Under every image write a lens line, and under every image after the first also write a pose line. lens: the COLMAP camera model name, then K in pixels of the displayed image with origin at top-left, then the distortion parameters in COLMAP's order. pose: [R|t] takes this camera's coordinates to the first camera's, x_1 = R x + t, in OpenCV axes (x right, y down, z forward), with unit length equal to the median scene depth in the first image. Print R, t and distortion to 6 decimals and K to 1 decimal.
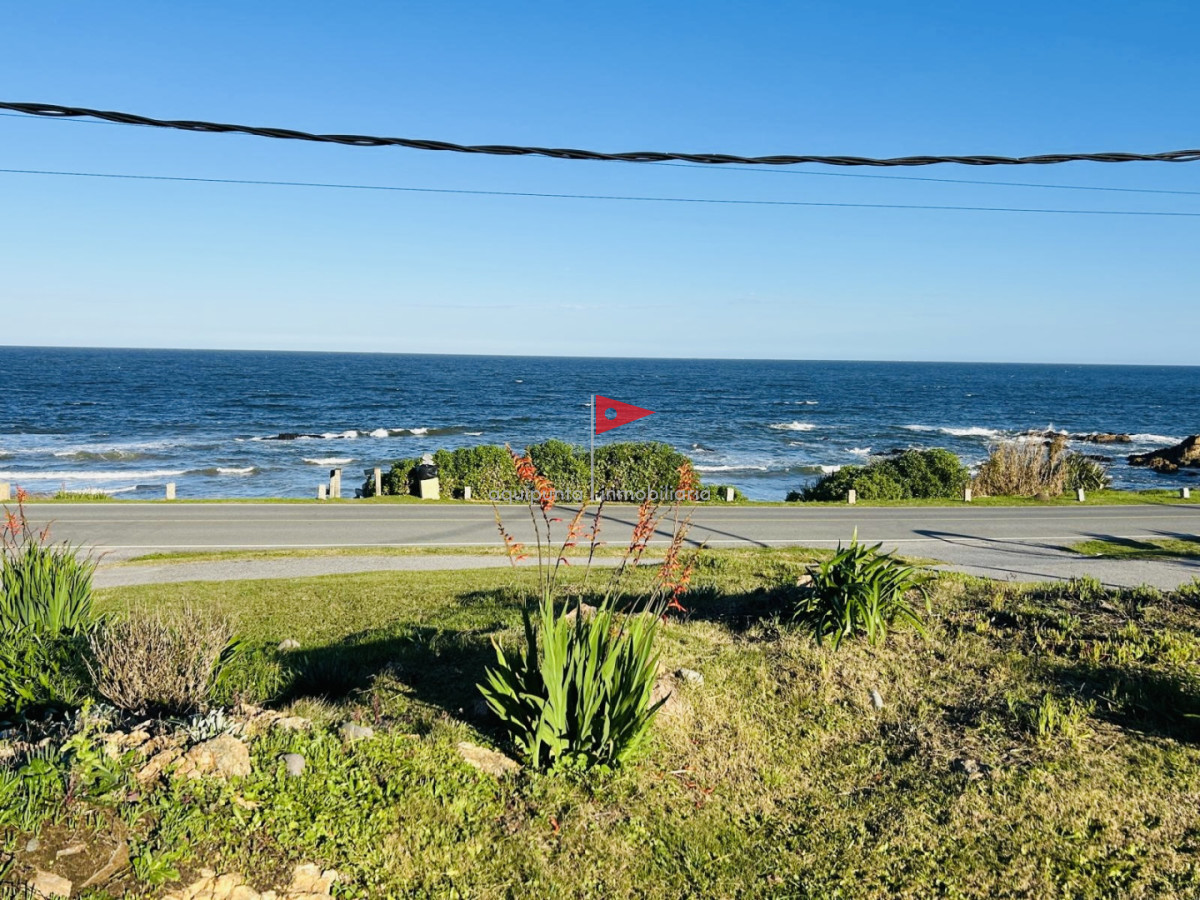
lens RADIAL K [[1038.2, 0, 589.7], [0, 1038.2, 448.1], [0, 0, 1]] dist [0.082810, -0.118189]
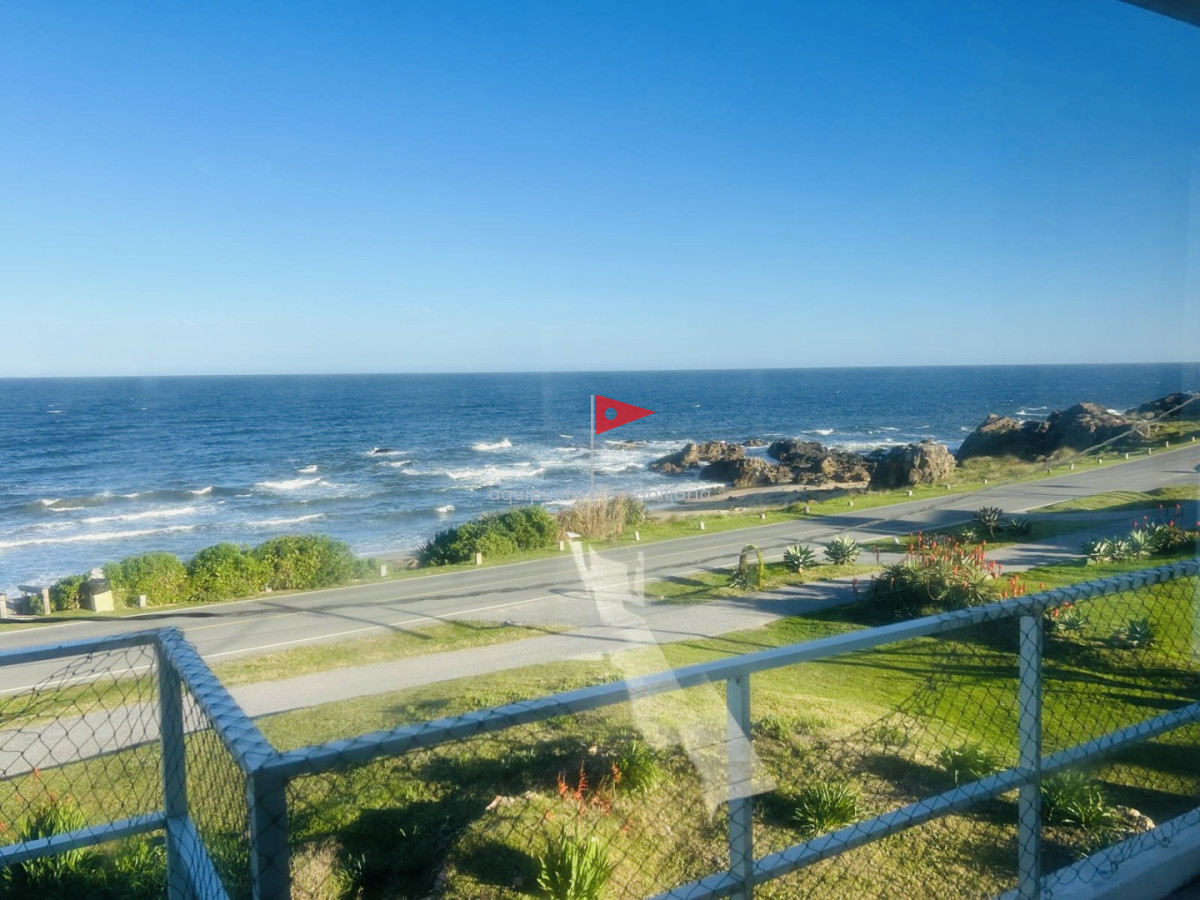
lens RADIAL K [[963.1, 0, 597.7], [0, 963.1, 446.5], [0, 0, 1]] dist [0.077541, -0.107330]
pose [[0.907161, -0.062300, 0.416145, -0.553376], [0.067500, 0.997717, 0.002223, -0.485091], [-0.415333, 0.026073, 0.909295, -0.696107]]
